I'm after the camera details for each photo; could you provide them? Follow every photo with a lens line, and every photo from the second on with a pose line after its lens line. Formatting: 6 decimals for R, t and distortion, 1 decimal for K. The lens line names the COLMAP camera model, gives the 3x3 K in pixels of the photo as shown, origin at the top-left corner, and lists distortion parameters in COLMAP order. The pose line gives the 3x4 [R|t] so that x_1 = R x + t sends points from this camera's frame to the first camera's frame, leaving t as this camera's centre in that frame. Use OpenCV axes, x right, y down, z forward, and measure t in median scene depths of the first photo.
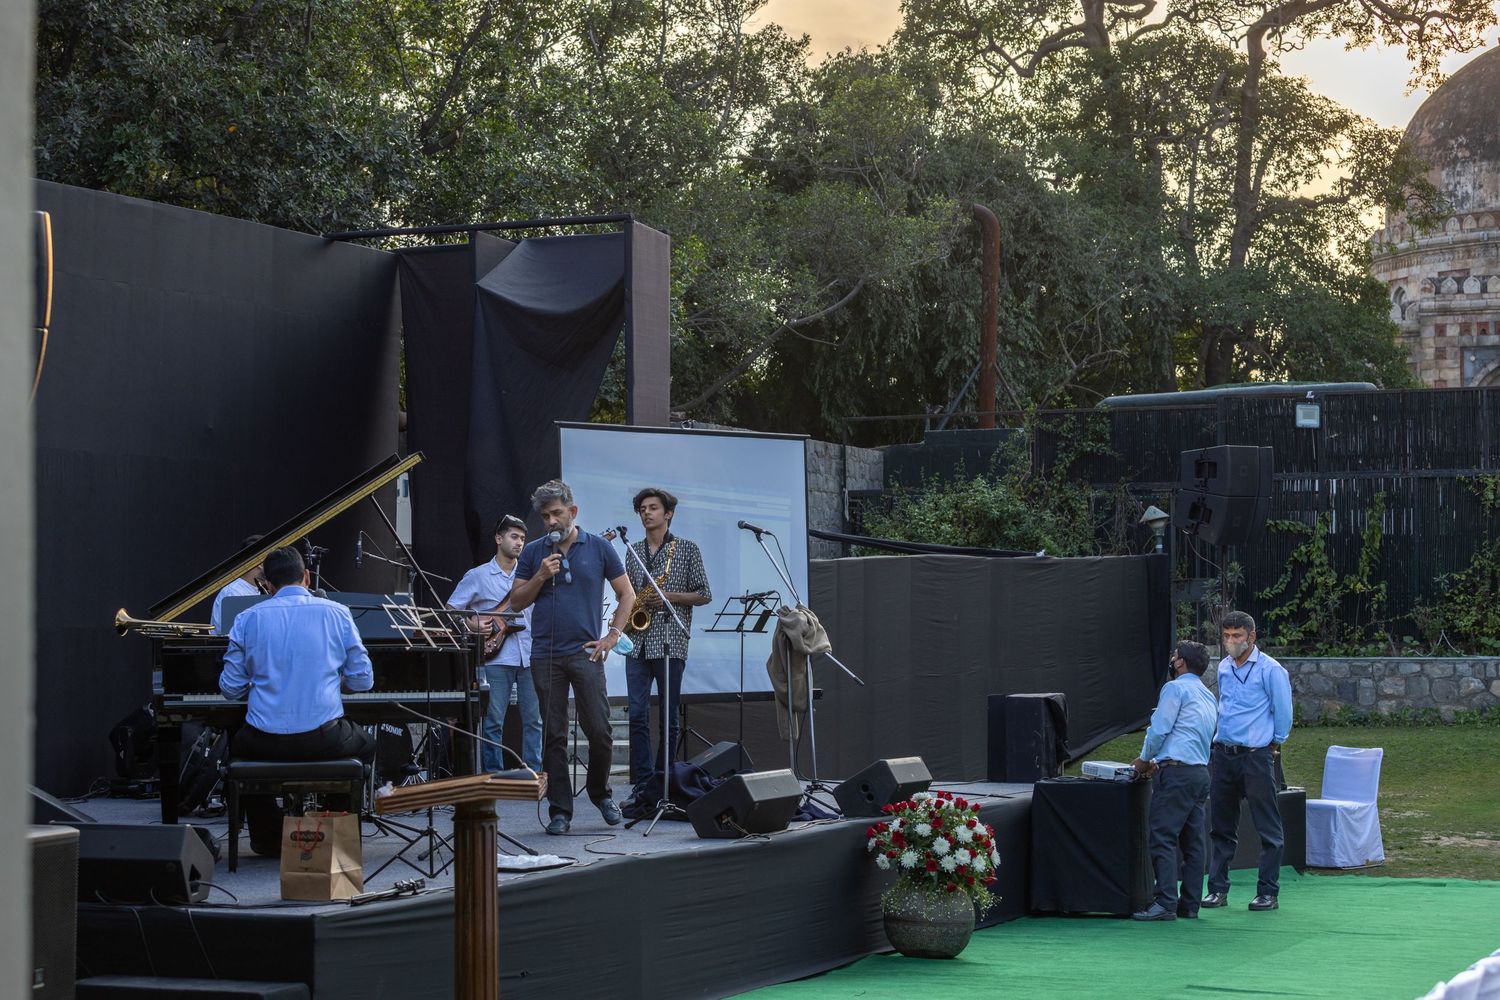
lens RADIAL K [[3035.6, 0, 750.0], [0, 3035.6, 500.0], [0, 0, 1]] dist [-0.022370, -0.188696]
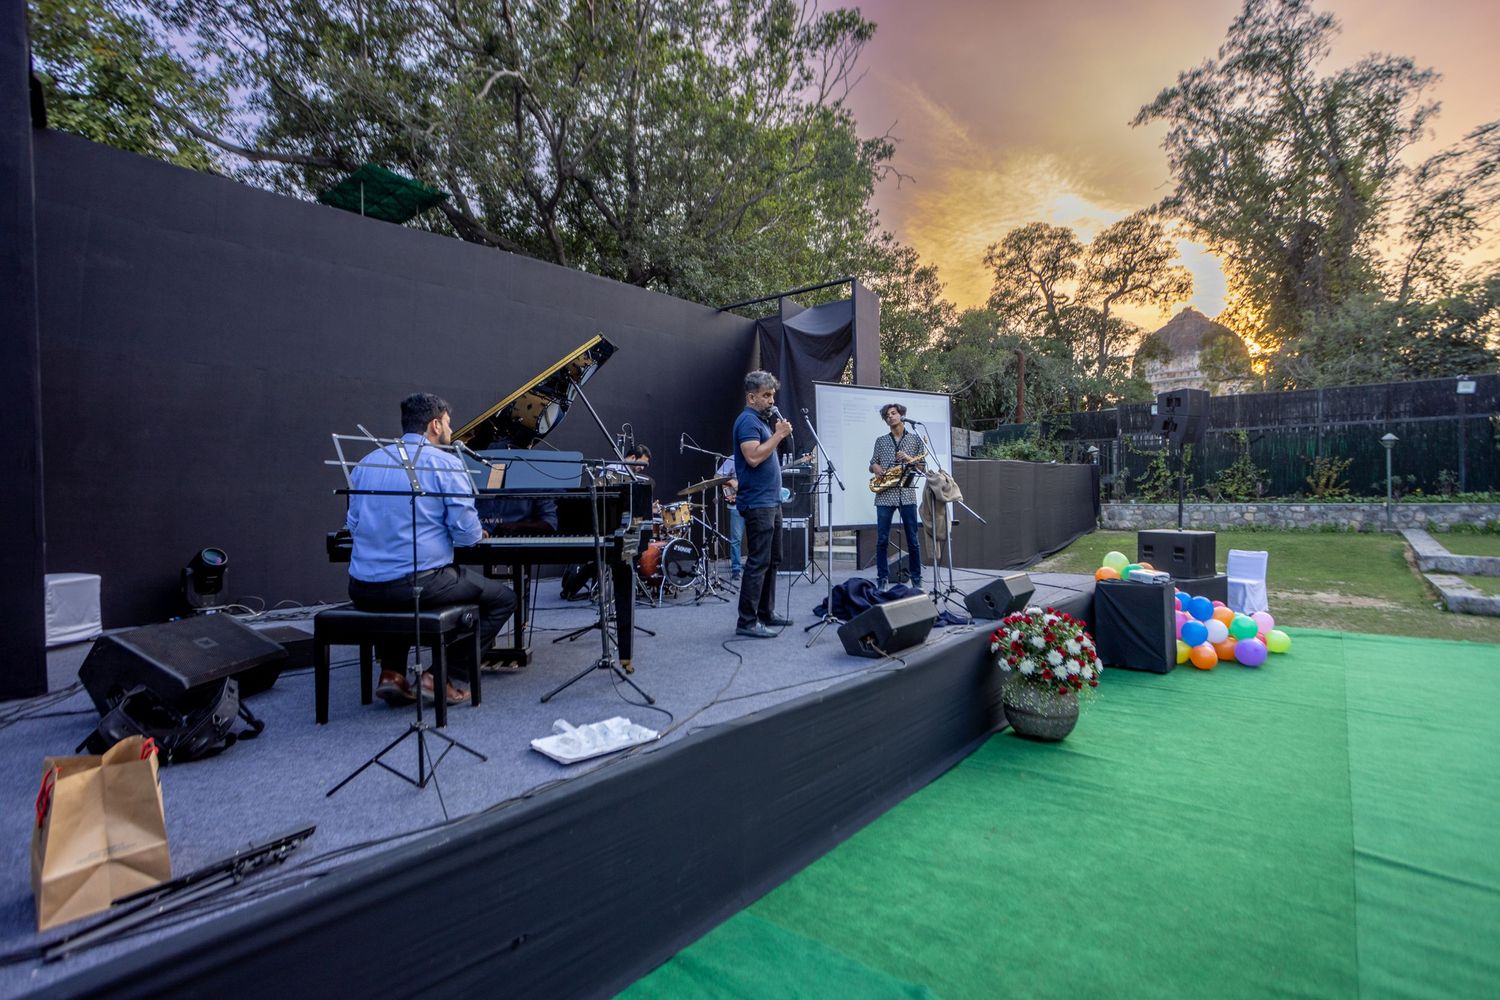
lens RADIAL K [[732.9, 0, 750.0], [0, 732.9, 500.0], [0, 0, 1]] dist [-0.033921, 0.000413]
pose [[0.966410, -0.004092, -0.256974, 0.009478], [0.015688, 0.998948, 0.043088, 0.017122], [0.256528, -0.045672, 0.965457, 0.329052]]
